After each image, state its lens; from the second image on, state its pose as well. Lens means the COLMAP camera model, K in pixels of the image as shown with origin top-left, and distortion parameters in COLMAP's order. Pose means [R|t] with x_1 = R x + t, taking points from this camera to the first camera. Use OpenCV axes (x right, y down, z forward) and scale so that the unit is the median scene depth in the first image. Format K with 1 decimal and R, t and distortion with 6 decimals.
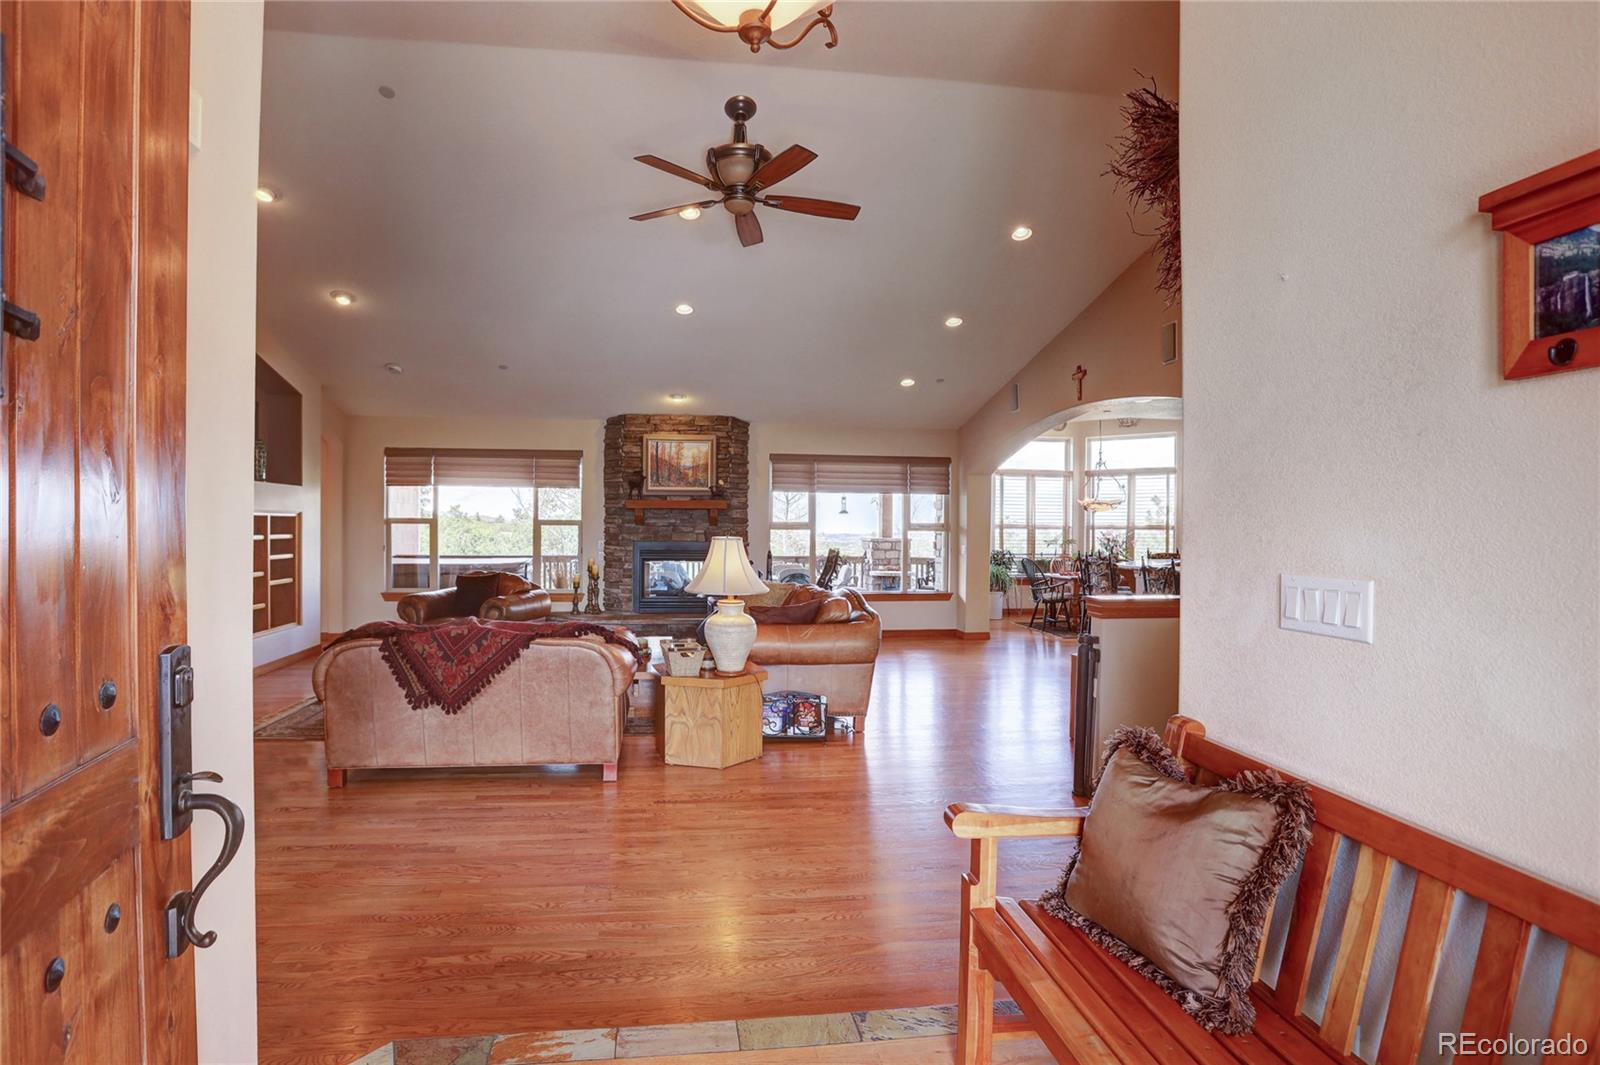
lens RADIAL K [[737.6, 0, 744.7], [0, 737.6, 536.9], [0, 0, 1]] dist [-0.035734, 0.005944]
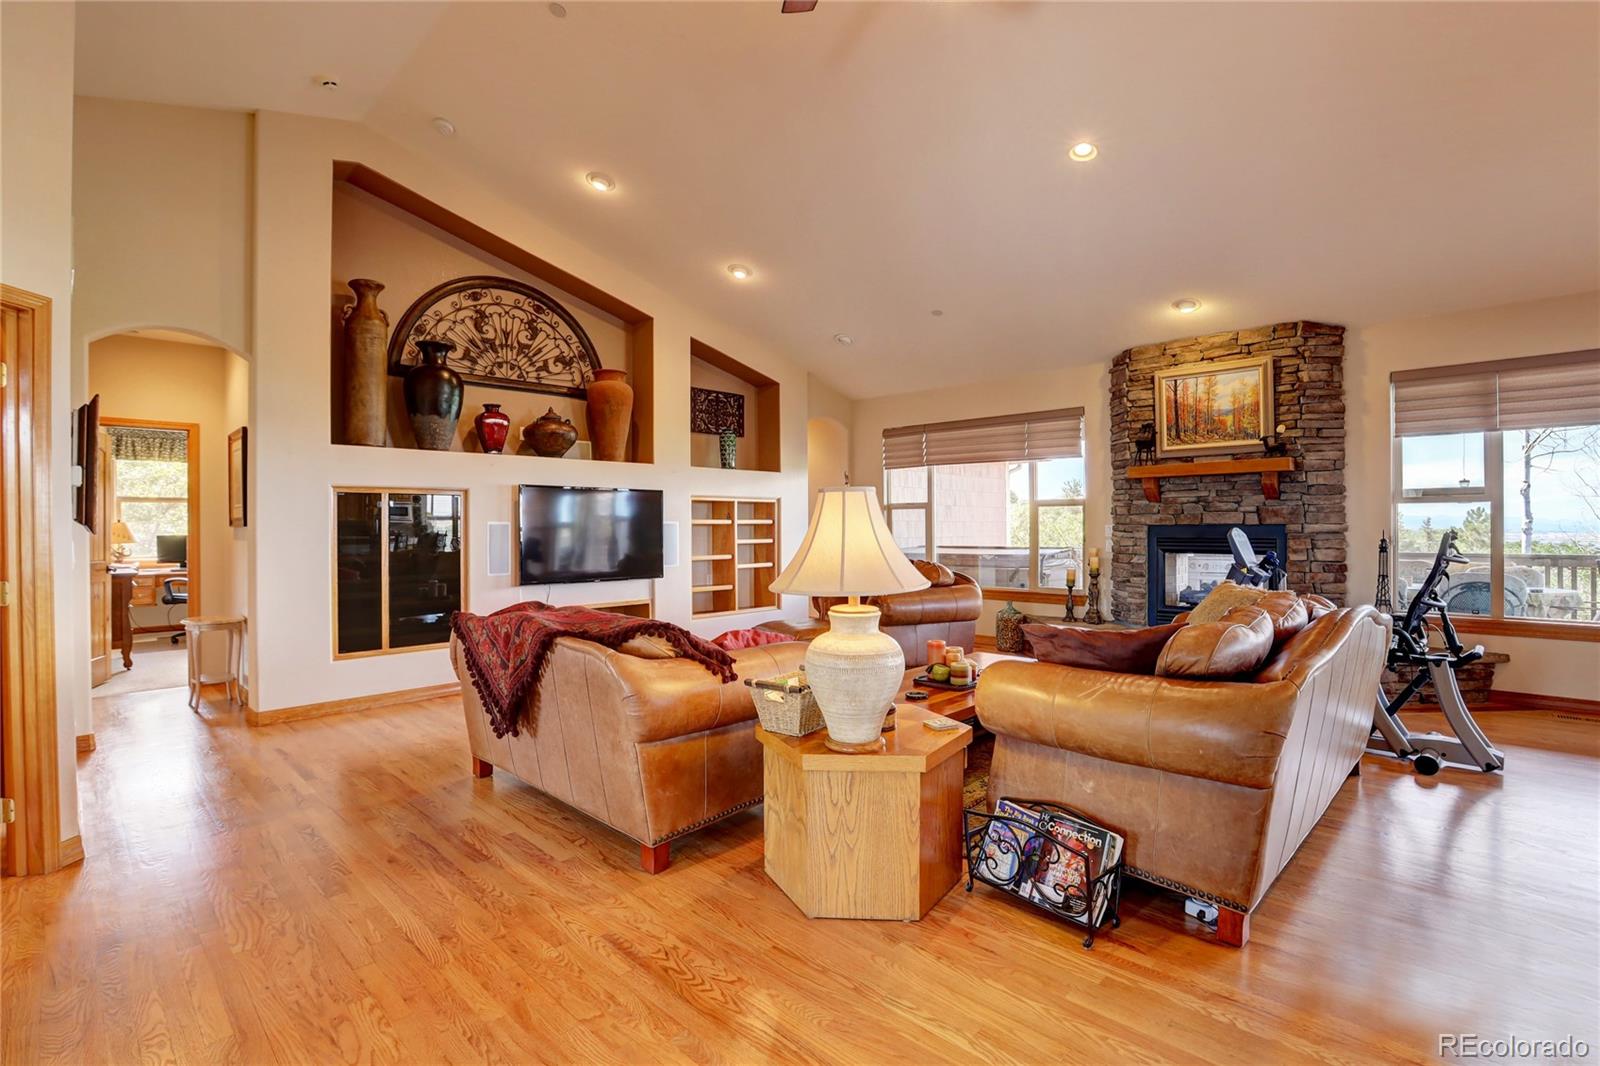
lens RADIAL K [[737.6, 0, 820.9], [0, 737.6, 529.3], [0, 0, 1]] dist [-0.035734, 0.005944]
pose [[0.653645, -0.007918, -0.756760, 0.177012], [0.000029, 0.999946, -0.010437, 0.017206], [0.756801, 0.006800, 0.653610, 0.304161]]
